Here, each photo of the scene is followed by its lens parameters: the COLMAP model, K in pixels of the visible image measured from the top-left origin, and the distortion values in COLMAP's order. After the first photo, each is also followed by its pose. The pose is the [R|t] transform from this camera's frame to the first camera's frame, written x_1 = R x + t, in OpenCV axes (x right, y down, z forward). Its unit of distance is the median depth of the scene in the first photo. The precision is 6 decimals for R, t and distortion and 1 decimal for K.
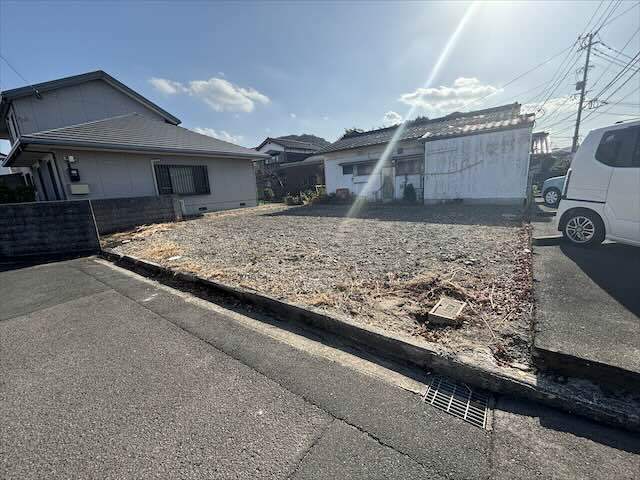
lens RADIAL K [[253.9, 0, 318.6], [0, 253.9, 236.7], [0, 0, 1]] dist [0.001556, -0.001311]
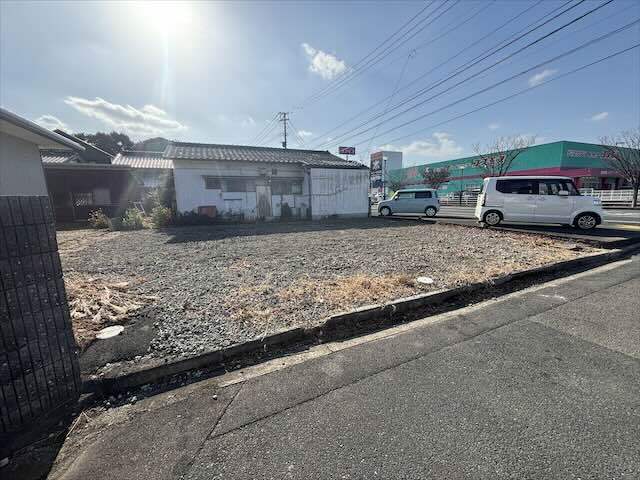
lens RADIAL K [[253.9, 0, 319.2], [0, 253.9, 243.9], [0, 0, 1]] dist [0.001556, -0.001311]
pose [[0.480667, -0.097218, 0.871498, -0.611273], [0.164908, 0.986125, 0.019052, -0.035525], [-0.861258, 0.134559, 0.490029, 0.414061]]
